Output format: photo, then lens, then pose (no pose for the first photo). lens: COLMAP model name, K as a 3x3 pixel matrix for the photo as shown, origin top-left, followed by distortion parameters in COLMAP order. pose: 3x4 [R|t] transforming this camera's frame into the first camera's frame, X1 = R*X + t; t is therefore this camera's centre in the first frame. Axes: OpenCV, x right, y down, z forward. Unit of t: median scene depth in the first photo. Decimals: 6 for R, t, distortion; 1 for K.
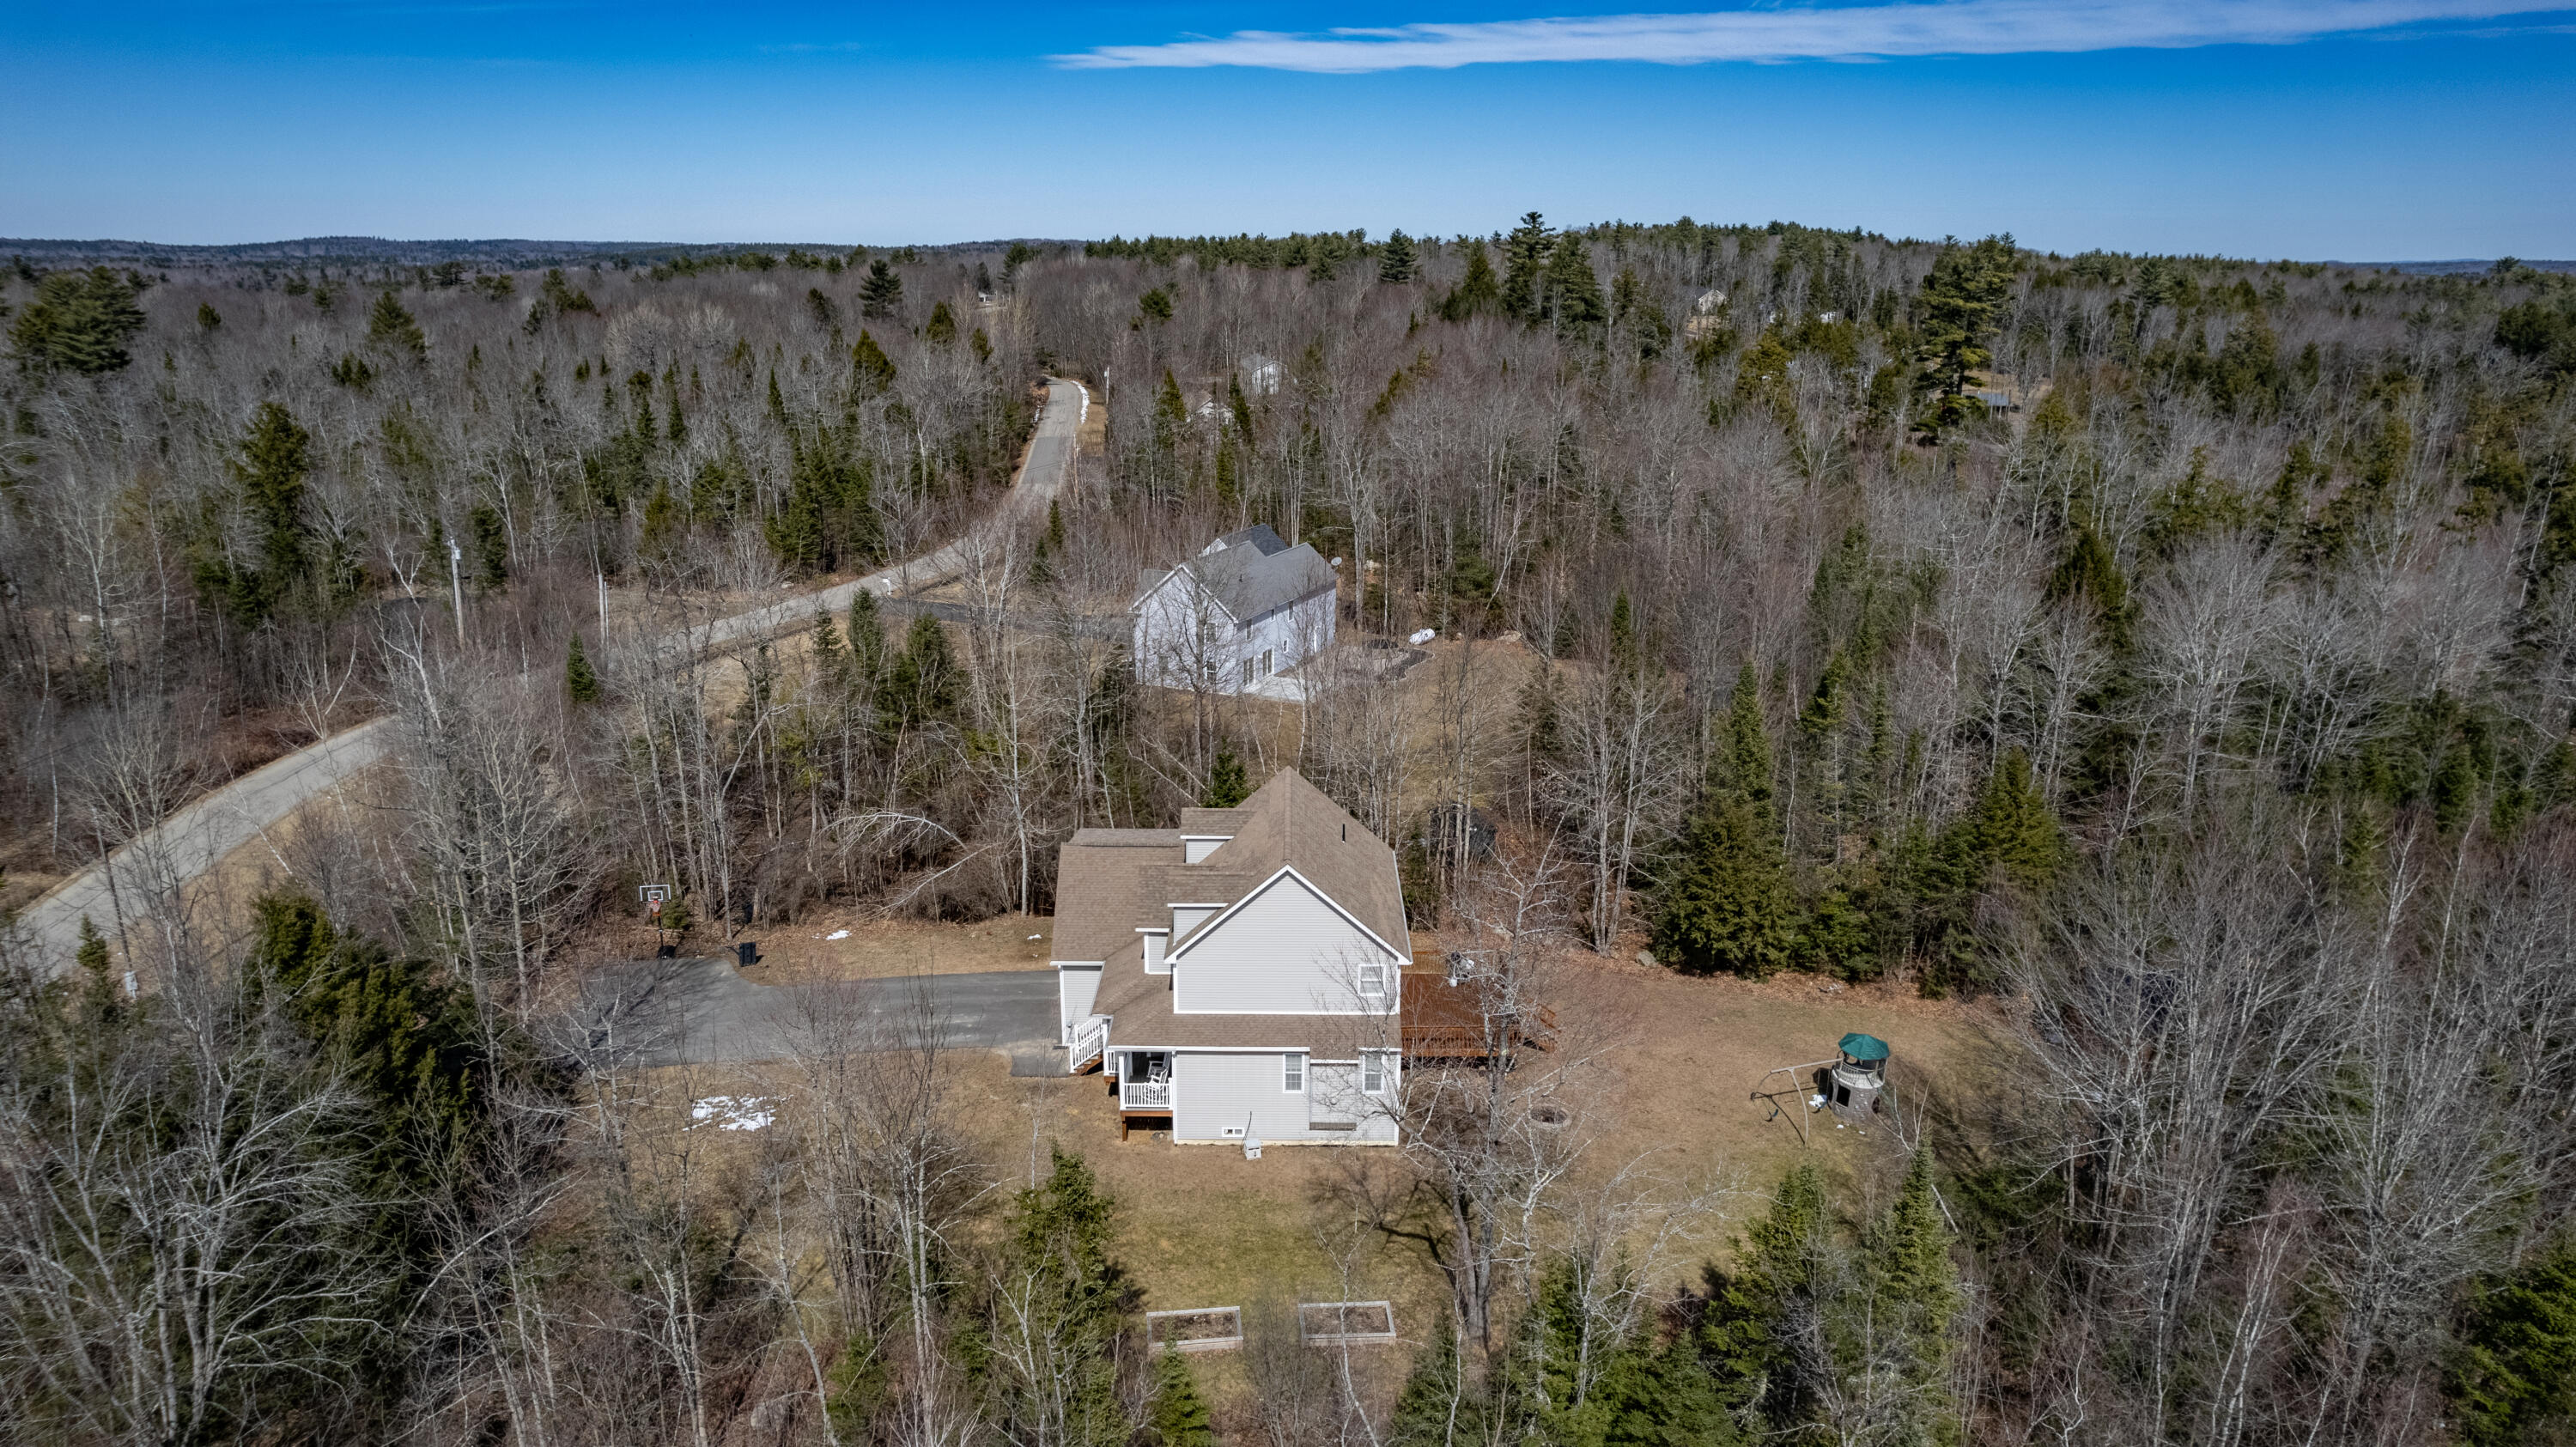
lens RADIAL K [[1657.2, 0, 1287.5], [0, 1657.2, 738.3], [0, 0, 1]] dist [-0.077501, 0.071842]
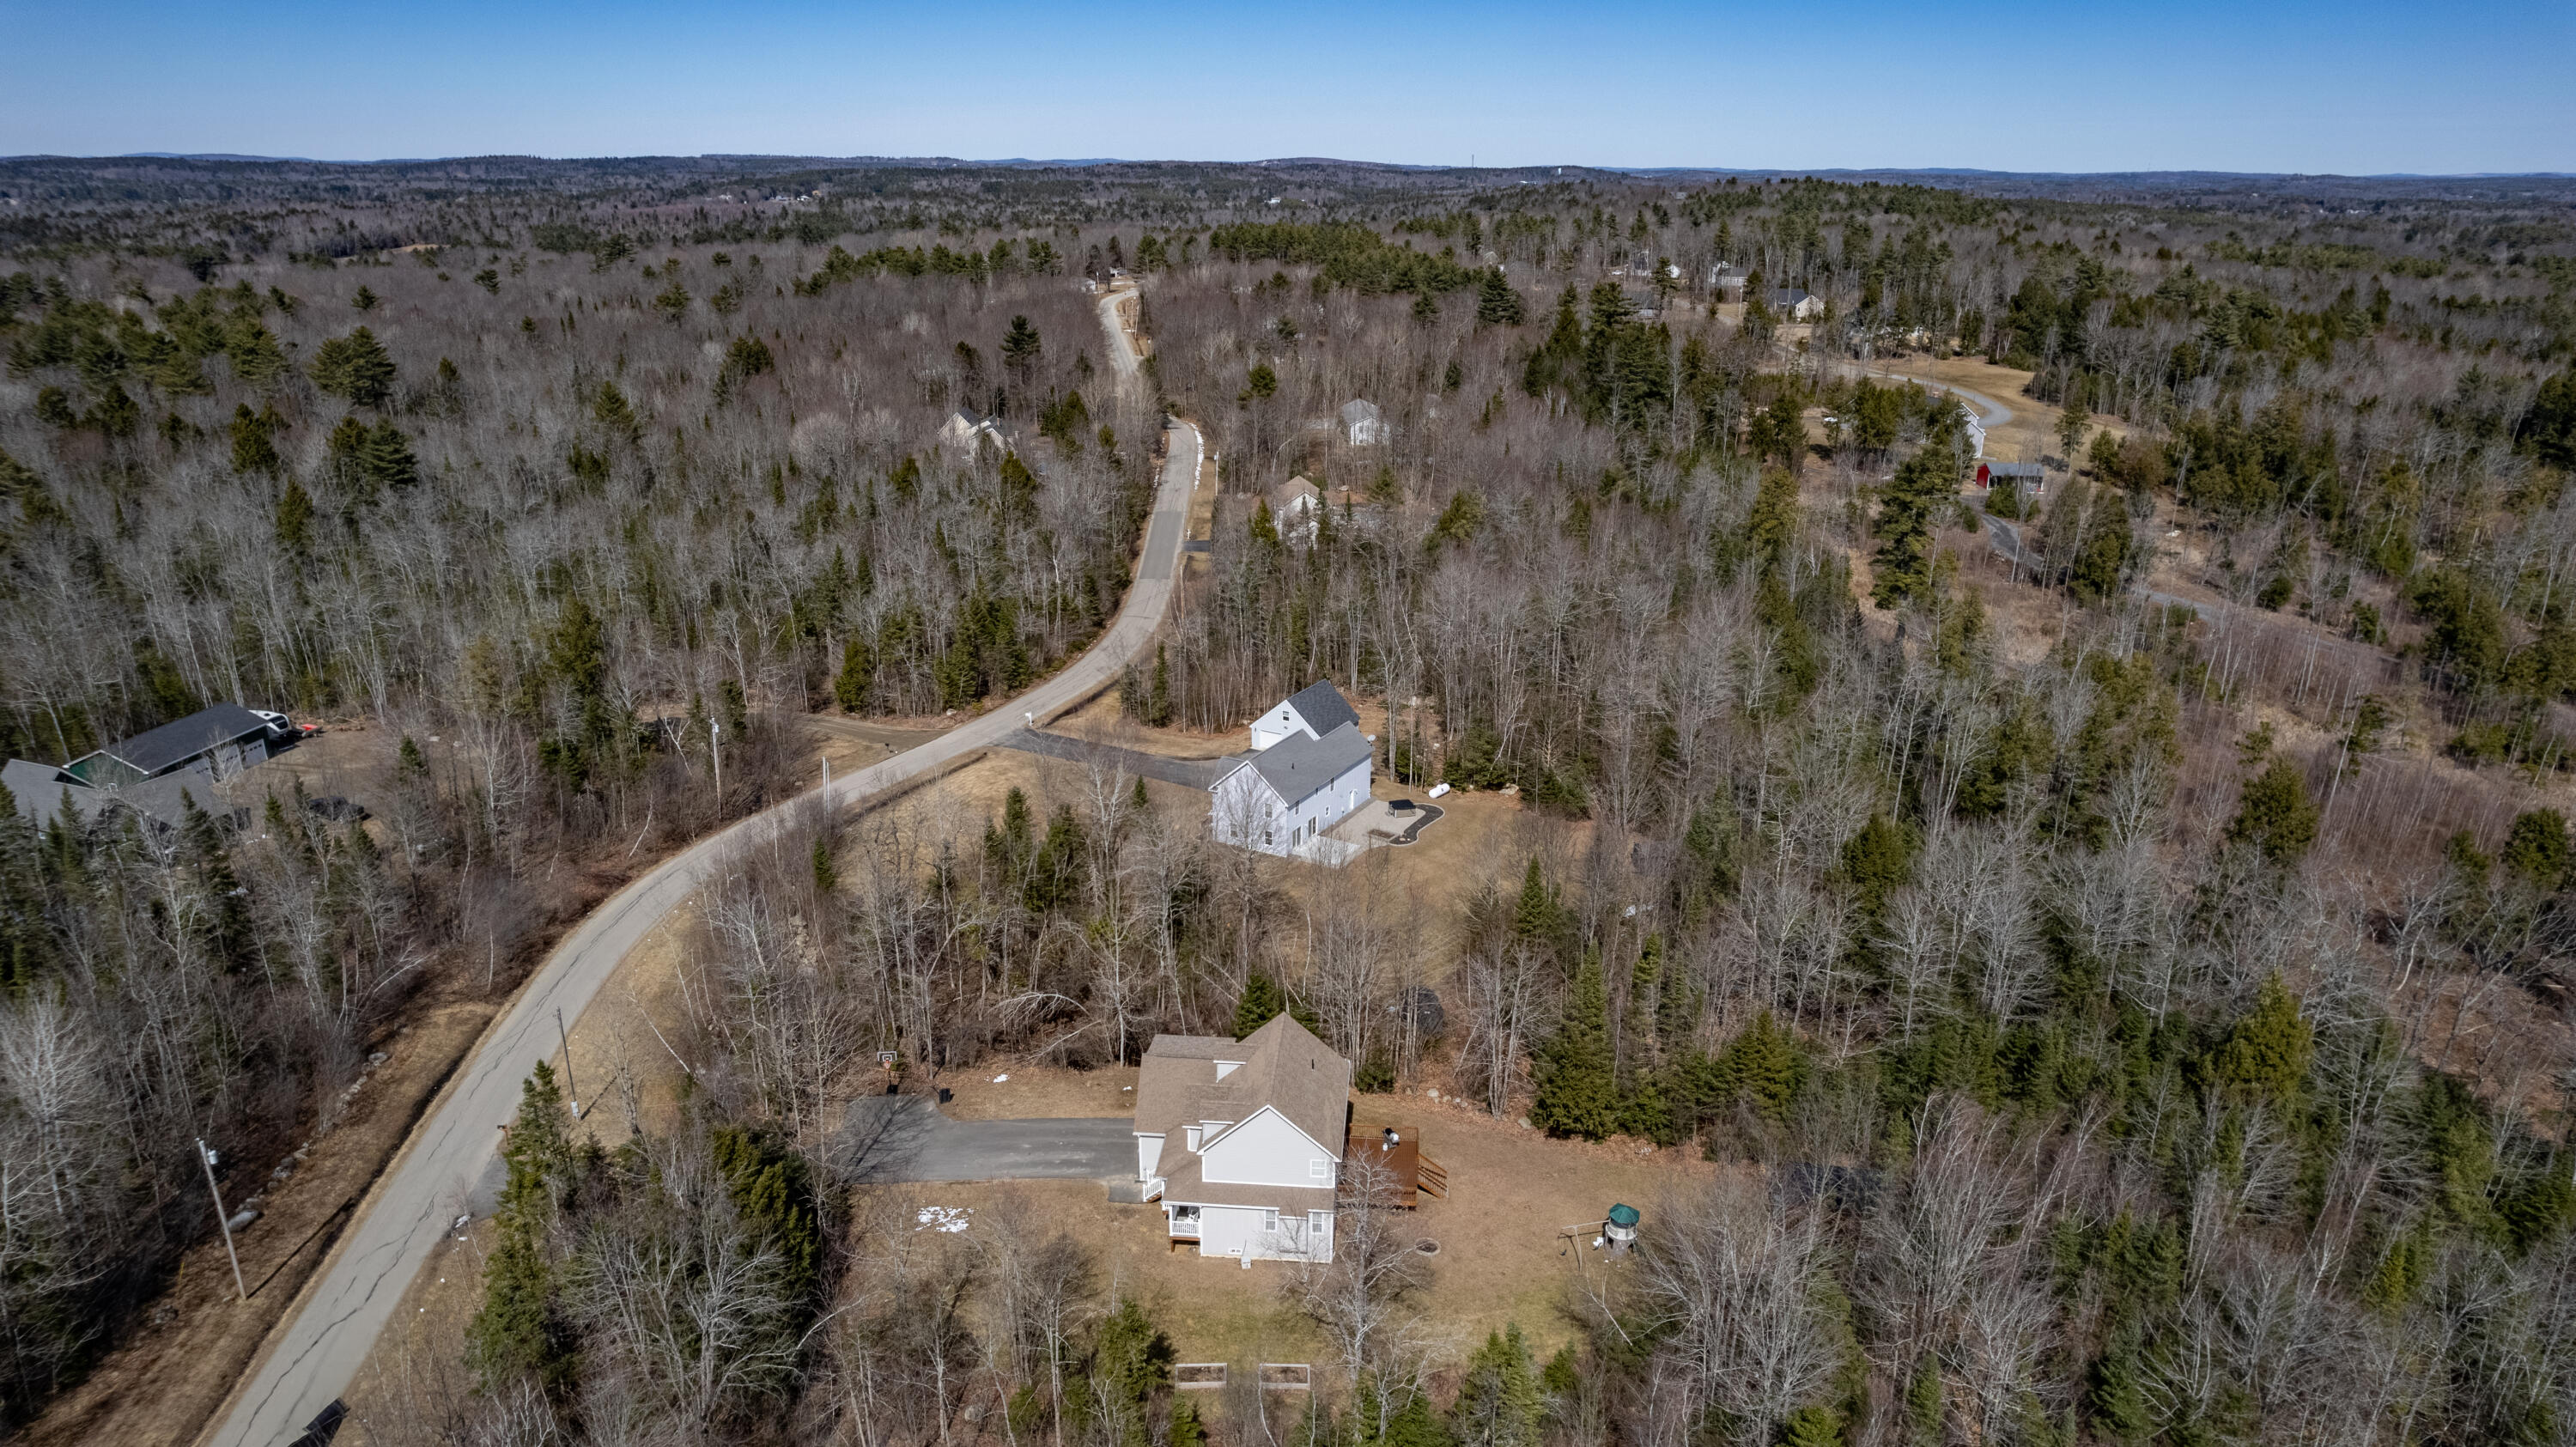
lens RADIAL K [[1657.2, 0, 1287.5], [0, 1657.2, 738.3], [0, 0, 1]] dist [-0.077501, 0.071842]
pose [[0.996899, 0.027354, -0.073784, 0.103622], [-0.023613, 0.998414, 0.051109, -0.298020], [0.075065, -0.049208, 0.995964, -0.522536]]
